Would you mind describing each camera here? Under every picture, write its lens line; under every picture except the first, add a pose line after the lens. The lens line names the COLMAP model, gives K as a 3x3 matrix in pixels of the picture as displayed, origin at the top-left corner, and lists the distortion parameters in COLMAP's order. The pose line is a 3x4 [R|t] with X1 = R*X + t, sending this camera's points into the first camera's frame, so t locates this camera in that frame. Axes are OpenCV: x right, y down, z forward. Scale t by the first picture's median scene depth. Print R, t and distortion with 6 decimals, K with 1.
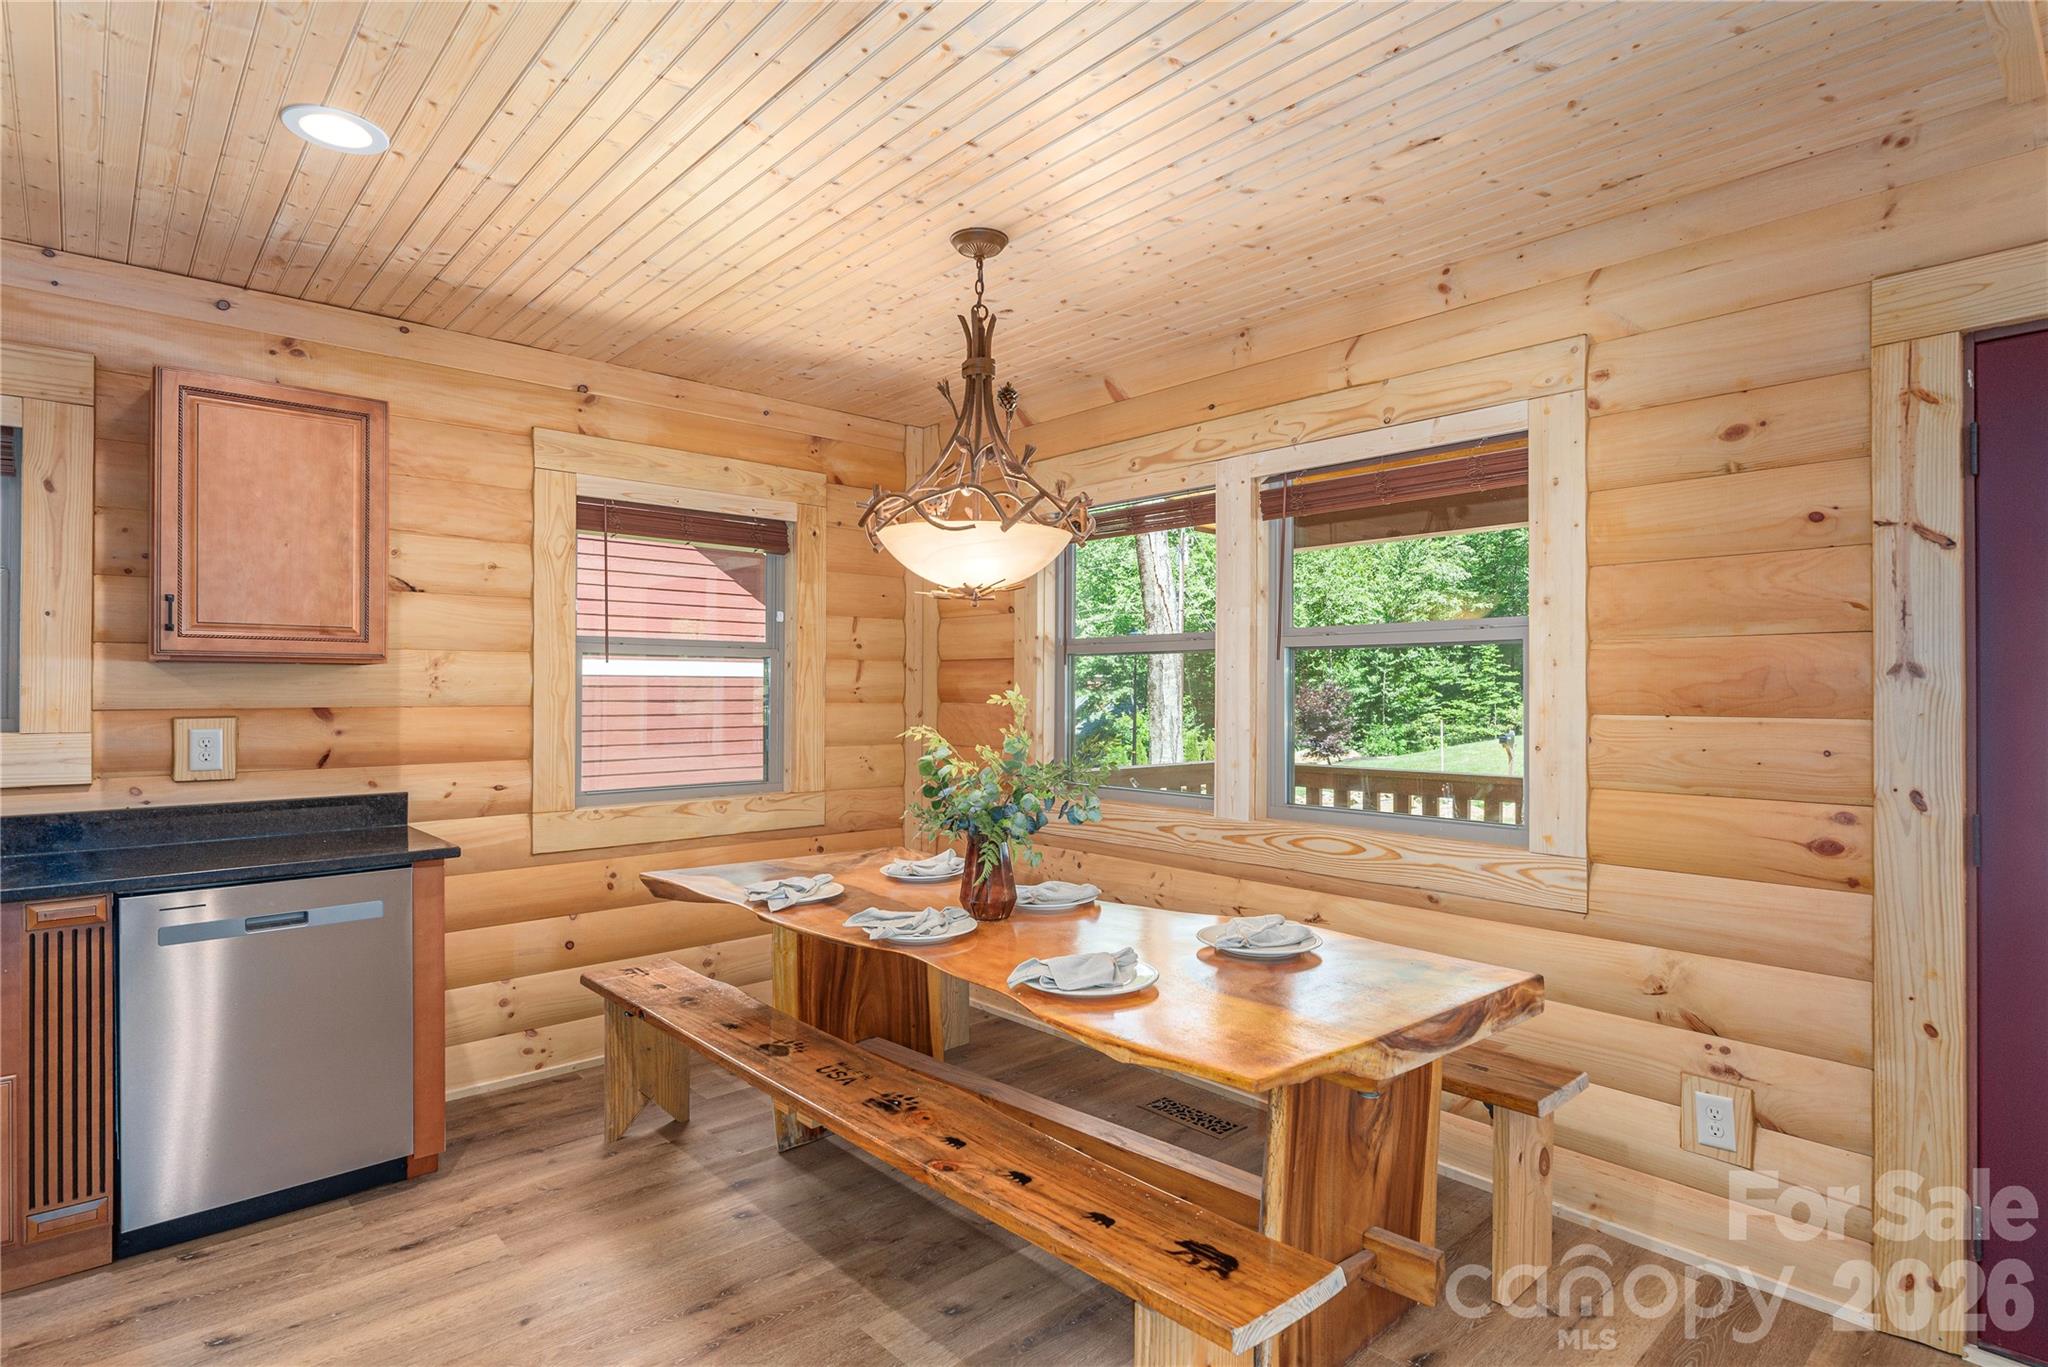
lens RADIAL K [[1056.5, 0, 1024.0], [0, 1056.5, 683.5], [0, 0, 1]] dist [-0.001693, -0.000187]
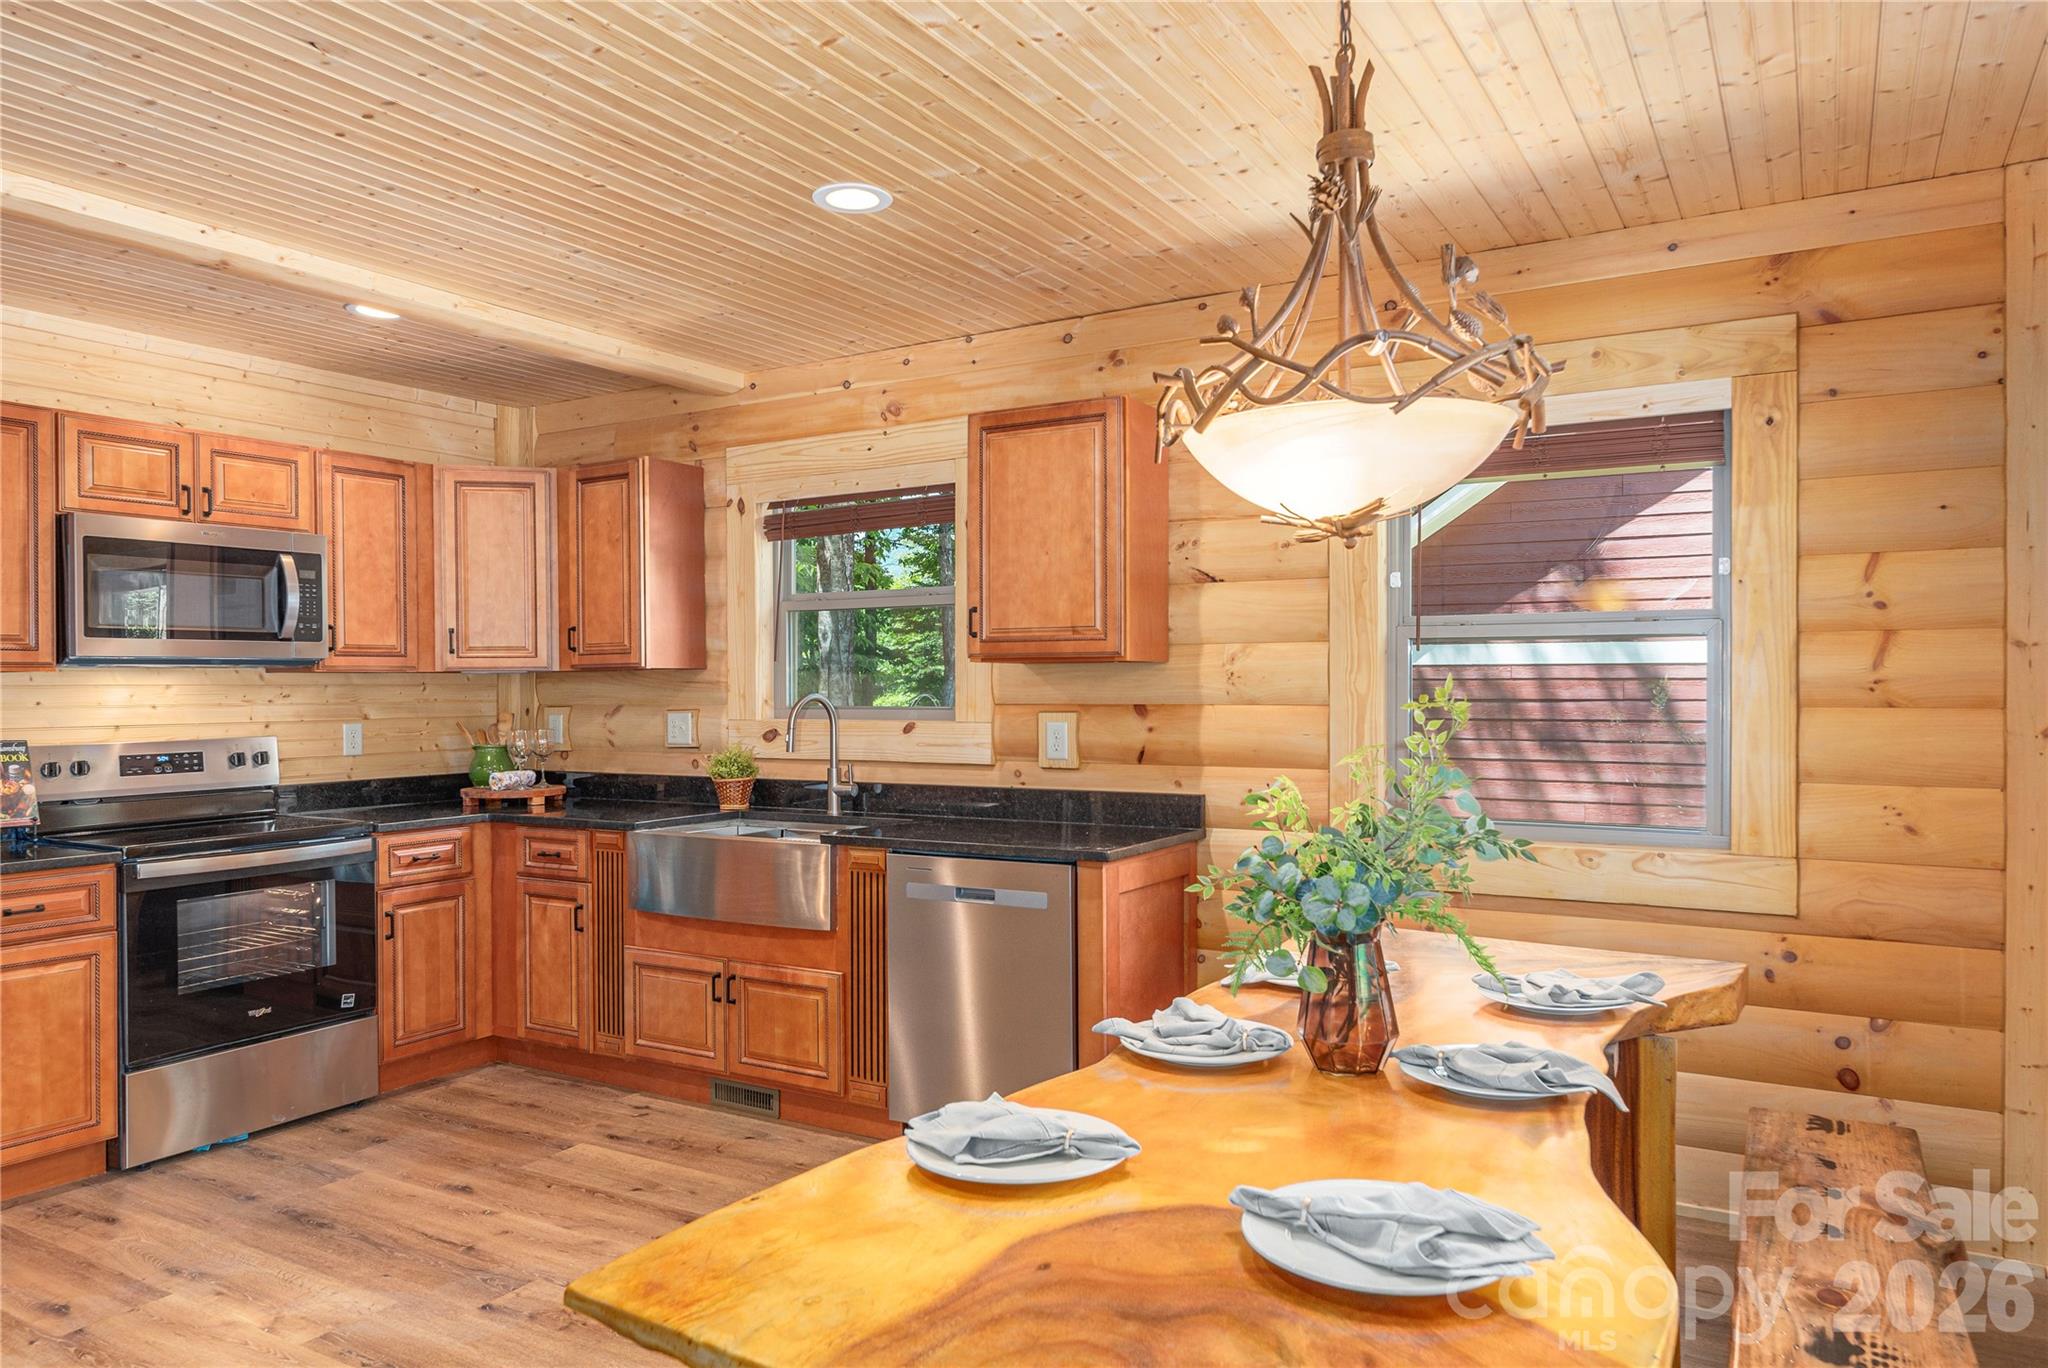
lens RADIAL K [[1357.5, 0, 1020.3], [0, 1357.5, 688.5], [0, 0, 1]] dist [0.000173, 0.003167]
pose [[0.293137, -0.000467, -0.956070, 0.599087], [0.010016, 0.999946, 0.002583, 0.003067], [0.956018, -0.010334, 0.293126, 0.547670]]
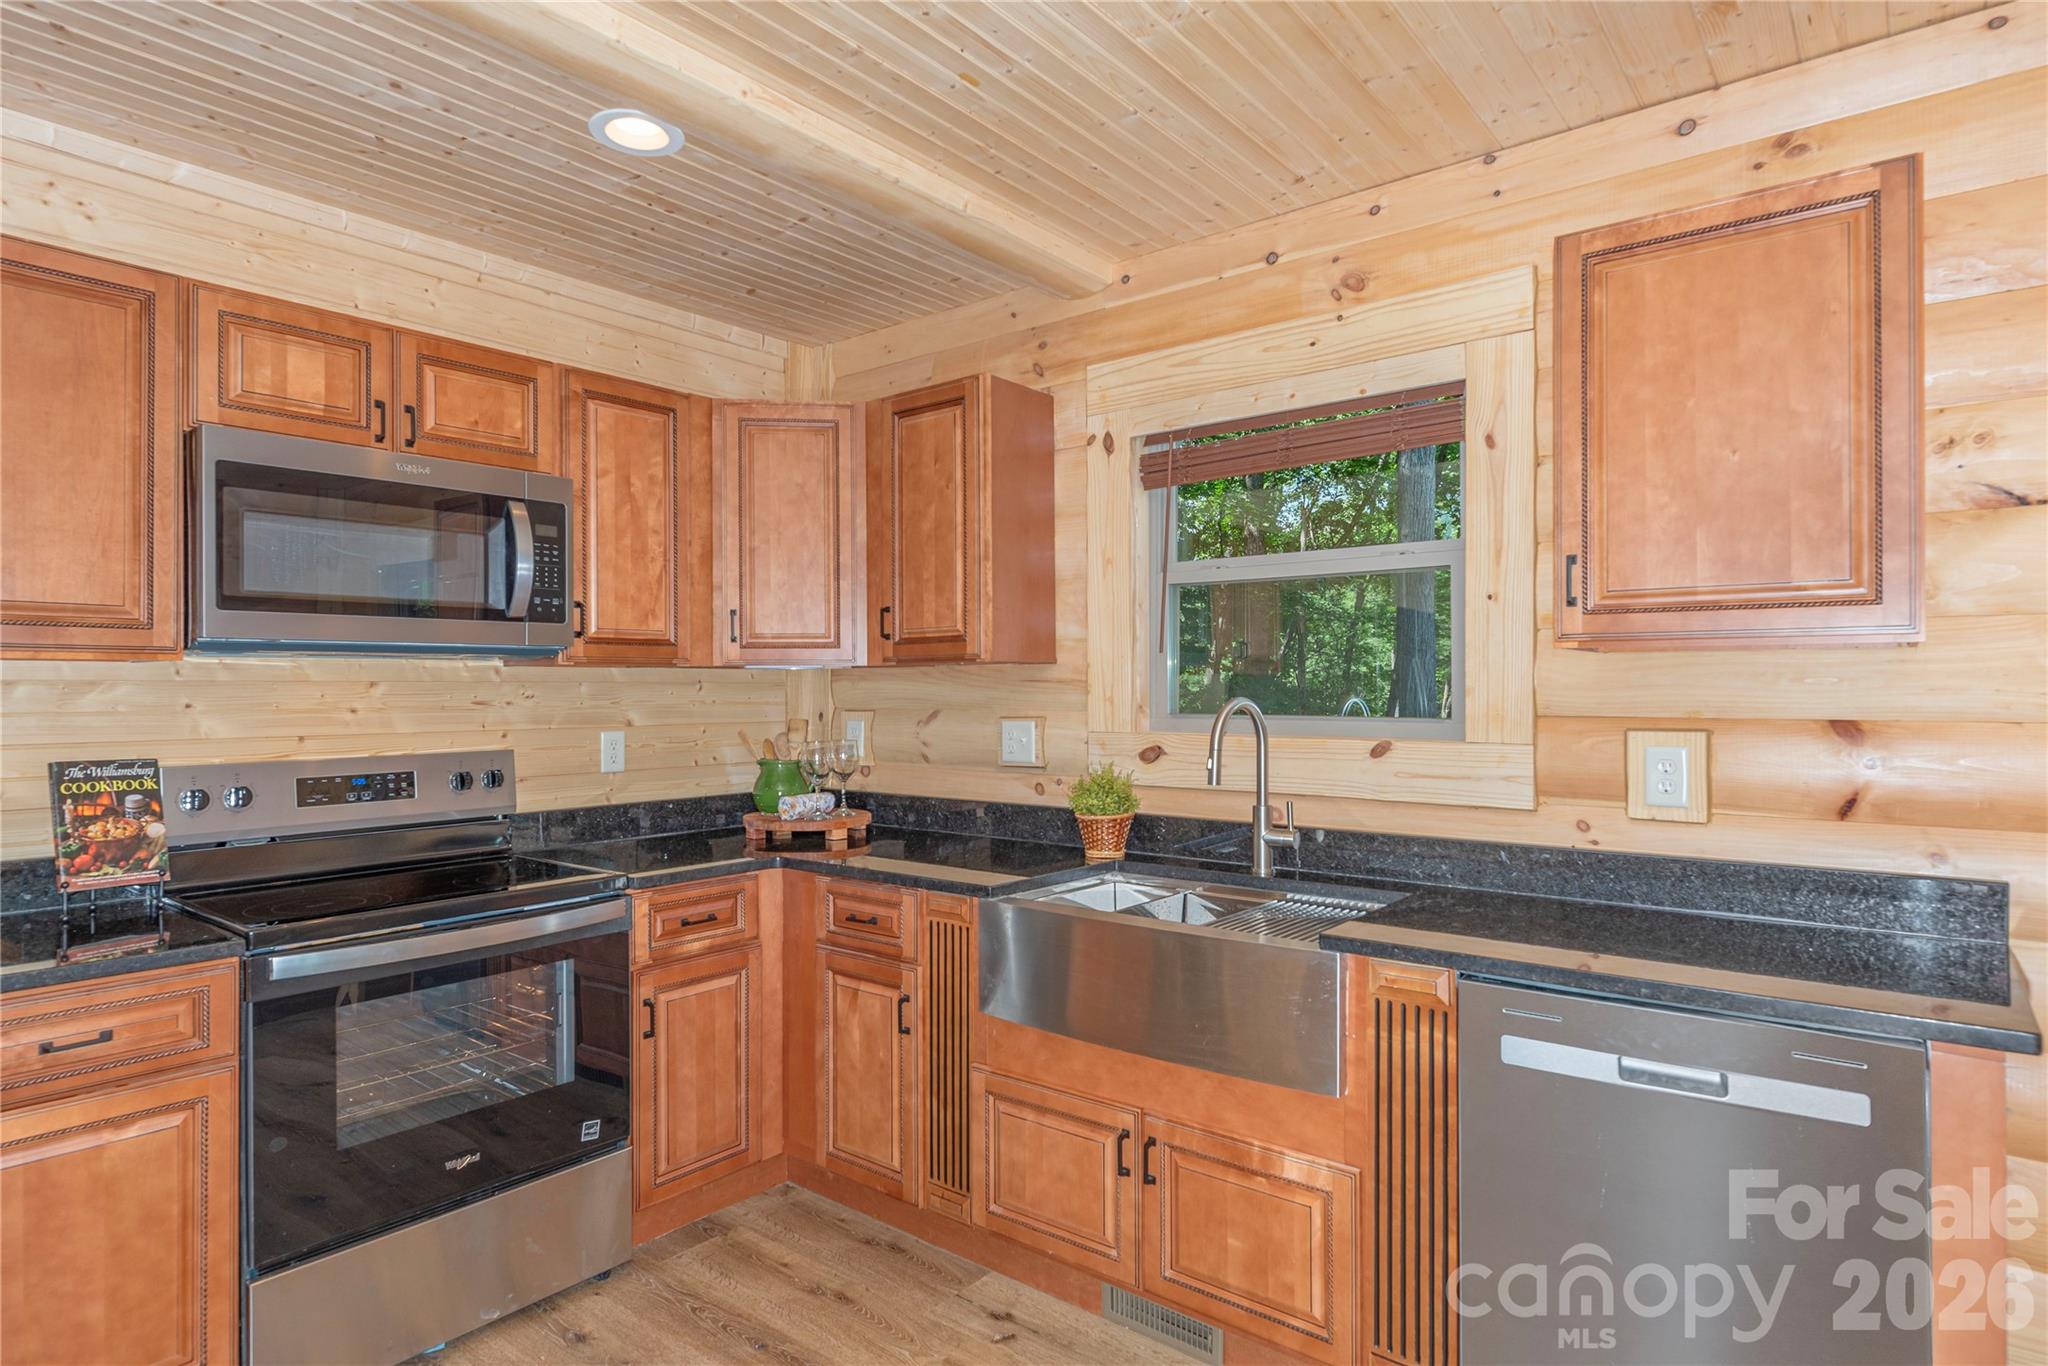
lens RADIAL K [[1107.1, 0, 1024.0], [0, 1107.1, 683.0], [0, 0, 1]] dist [-0.001545, -0.000042]
pose [[0.158628, -0.004913, -0.987326, -0.125496], [0.005566, 0.999976, -0.004082, 0.001764], [0.987323, -0.004848, 0.158651, 0.473928]]
